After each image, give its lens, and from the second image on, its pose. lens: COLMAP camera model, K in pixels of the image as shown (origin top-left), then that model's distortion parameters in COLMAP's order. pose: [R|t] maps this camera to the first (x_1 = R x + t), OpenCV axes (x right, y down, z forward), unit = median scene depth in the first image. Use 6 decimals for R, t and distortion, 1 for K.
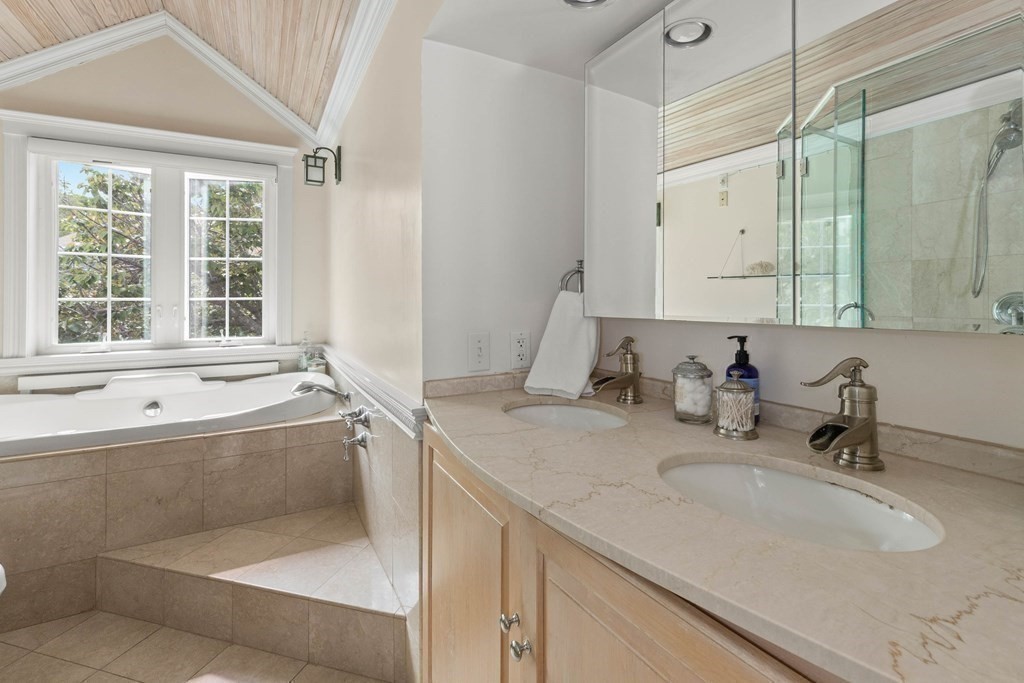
lens RADIAL K [[468.9, 0, 510.7], [0, 468.9, 294.1], [0, 0, 1]] dist [-0.001386, 0.001986]
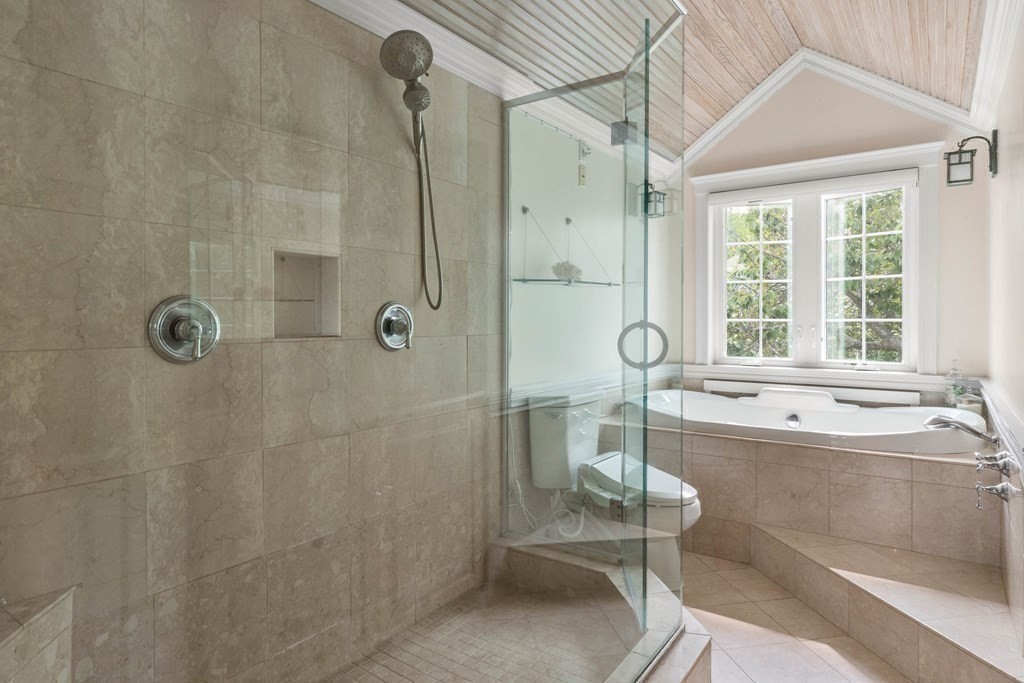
lens RADIAL K [[599.8, 0, 512.6], [0, 599.8, 321.8], [0, 0, 1]] dist [-0.003743, 0.002602]
pose [[0.443843, 0.009133, -0.896058, 0.187155], [0.008831, 0.999855, 0.014565, -0.011801], [0.896061, -0.014378, 0.443698, -0.193320]]
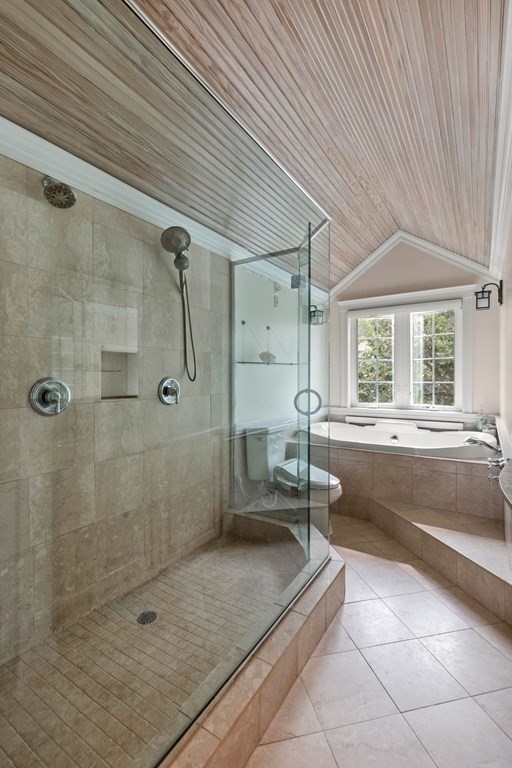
lens RADIAL K [[351.7, 0, 253.5], [0, 351.7, 377.8], [0, 0, 1]] dist [-0.001386, 0.001986]
pose [[0.480570, 0.007602, -0.876924, 0.225357], [0.009989, 0.999850, 0.014142, -0.036207], [0.876900, -0.015556, 0.480422, -0.204324]]
